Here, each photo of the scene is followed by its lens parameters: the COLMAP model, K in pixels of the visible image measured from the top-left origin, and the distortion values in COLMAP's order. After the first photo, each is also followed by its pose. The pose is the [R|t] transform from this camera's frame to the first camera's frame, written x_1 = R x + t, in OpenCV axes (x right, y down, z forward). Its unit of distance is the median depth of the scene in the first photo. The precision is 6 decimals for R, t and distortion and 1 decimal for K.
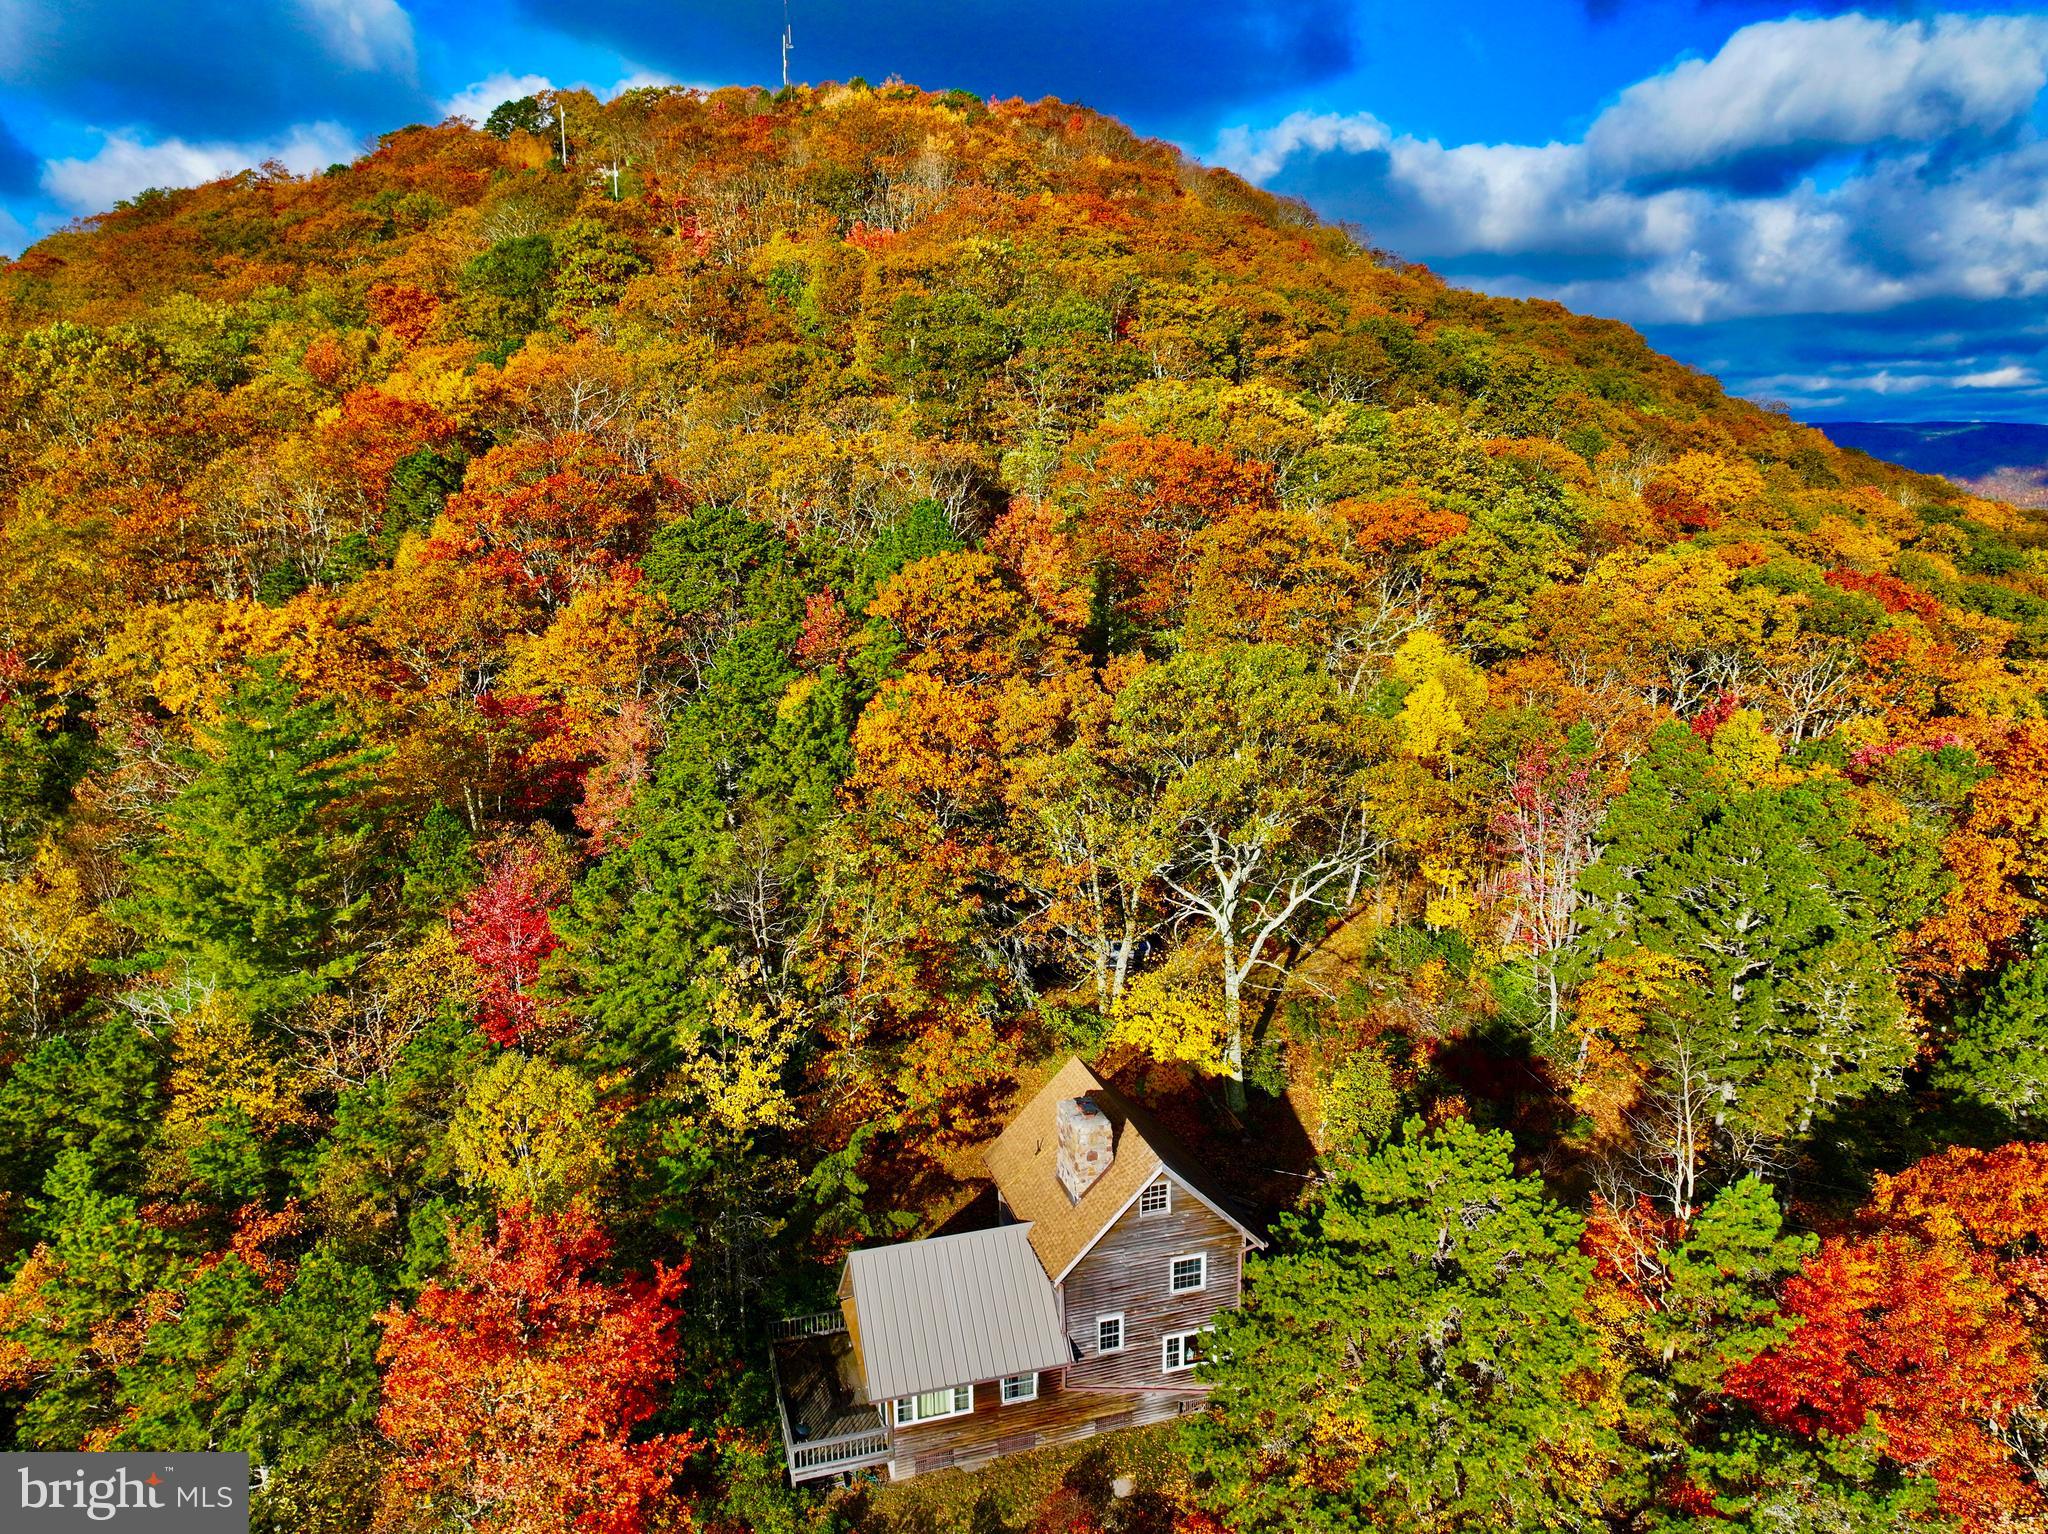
lens RADIAL K [[1415.1, 0, 1024.0], [0, 1415.1, 767.0], [0, 0, 1]] dist [0.014313, 0.000495]
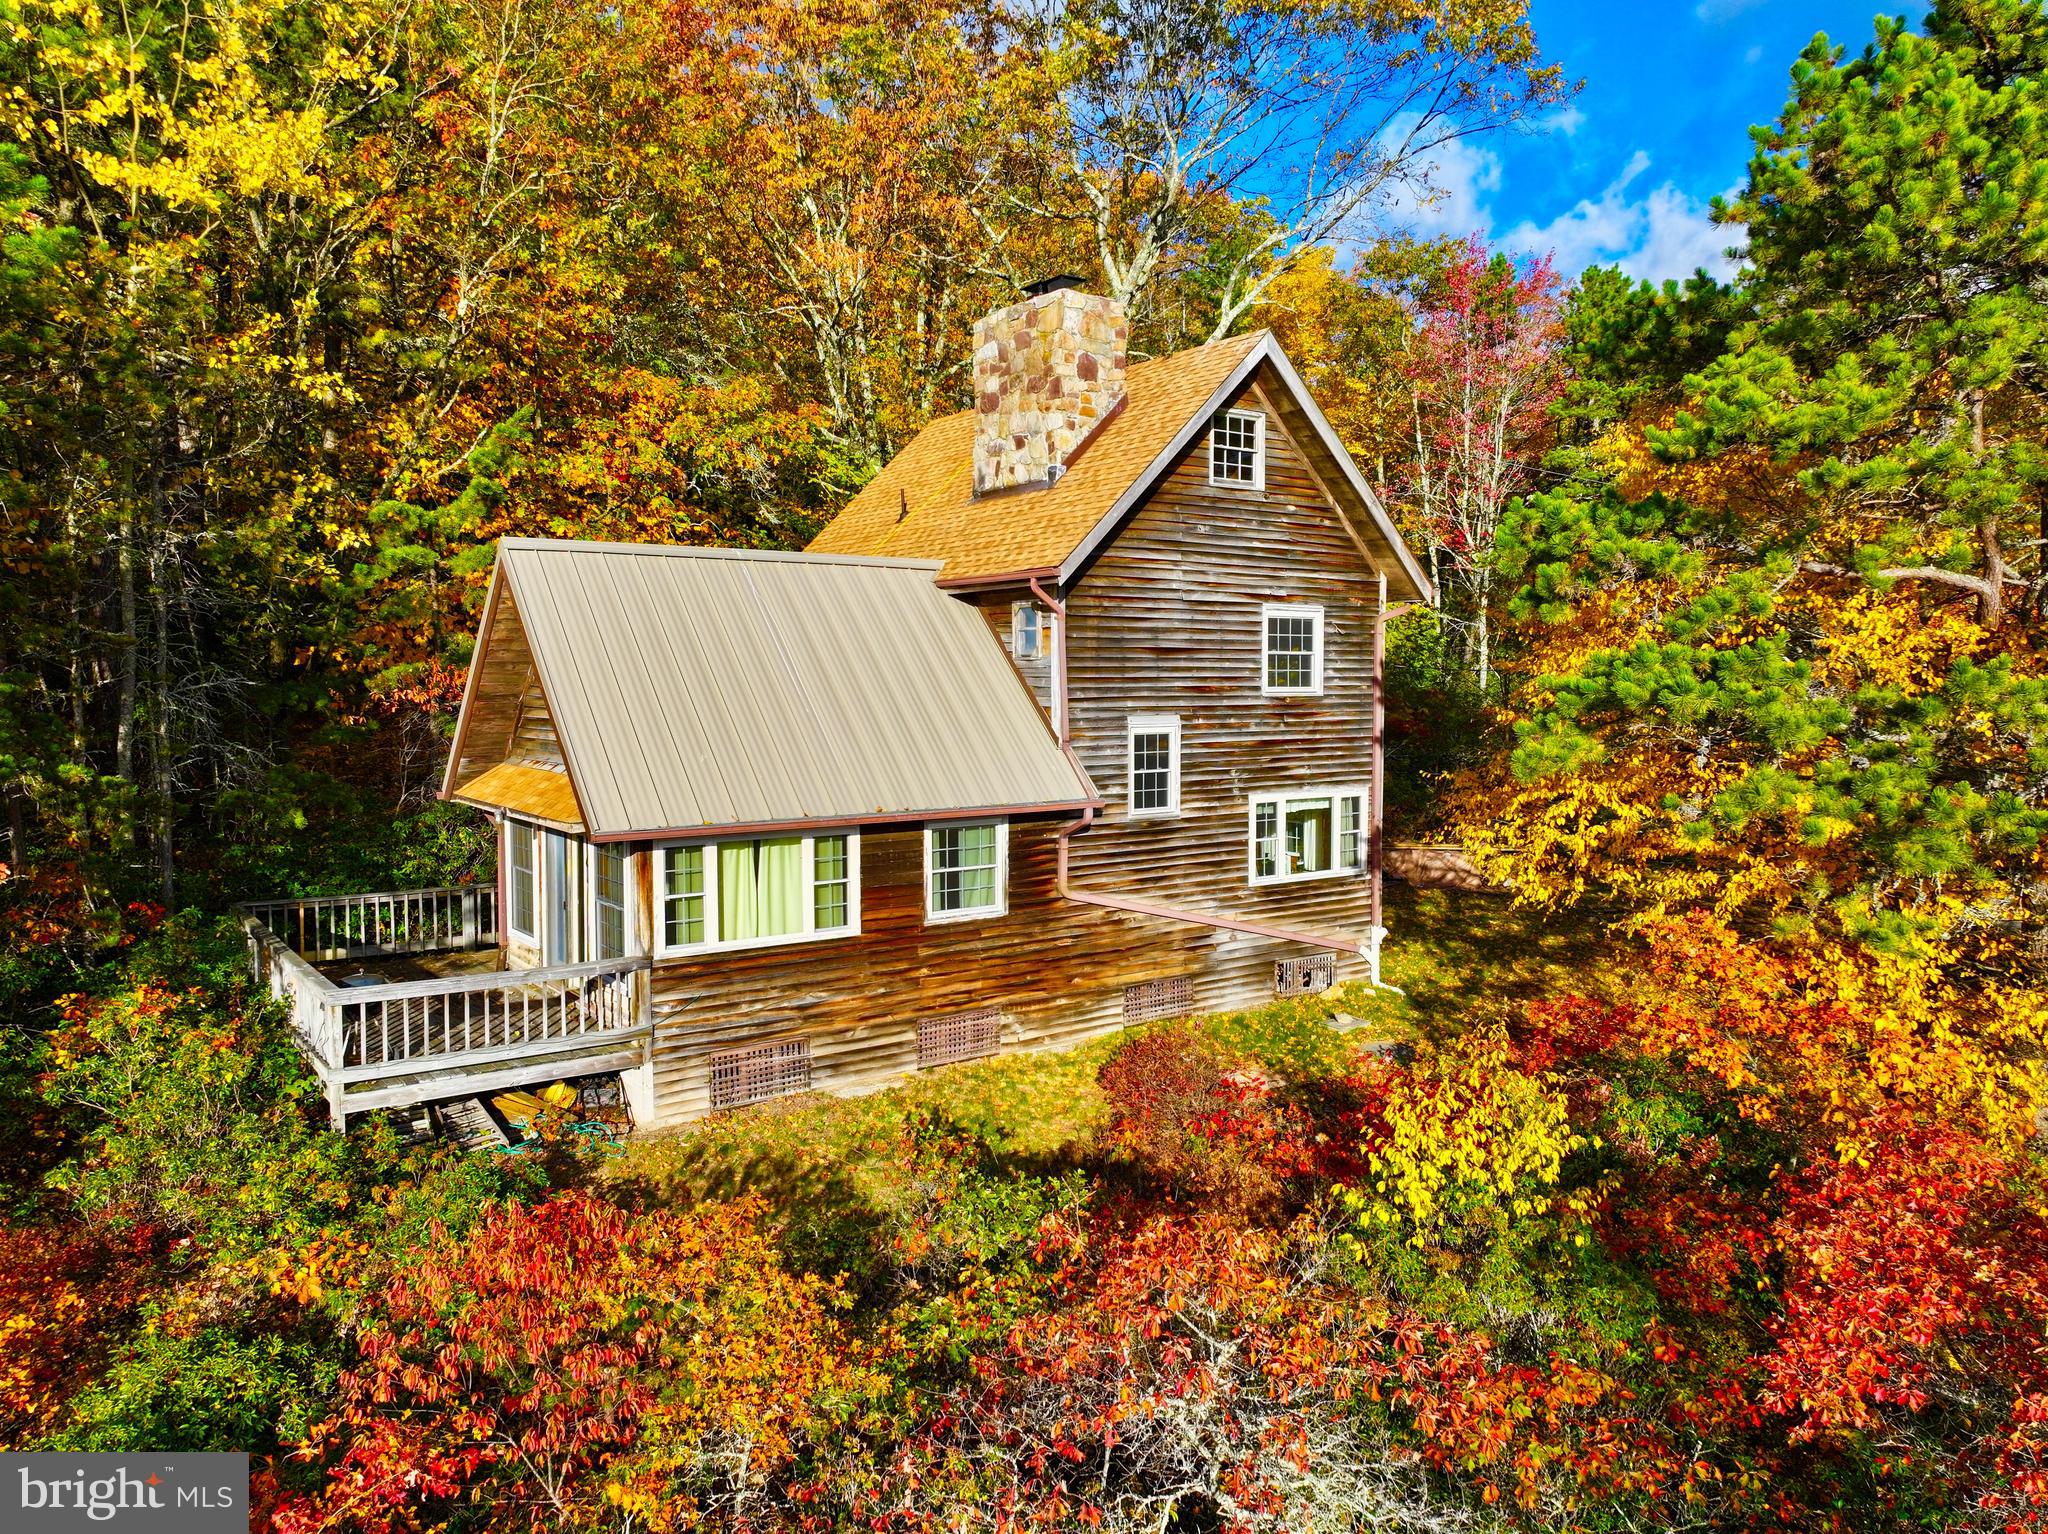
lens RADIAL K [[1436.6, 0, 1024.0], [0, 1436.6, 767.0], [0, 0, 1]] dist [-0.000752, -0.001169]
pose [[0.942507, -0.004724, 0.334152, -0.118617], [0.056324, 0.987842, -0.144901, 0.457190], [-0.329405, 0.155391, 0.931314, 0.609852]]
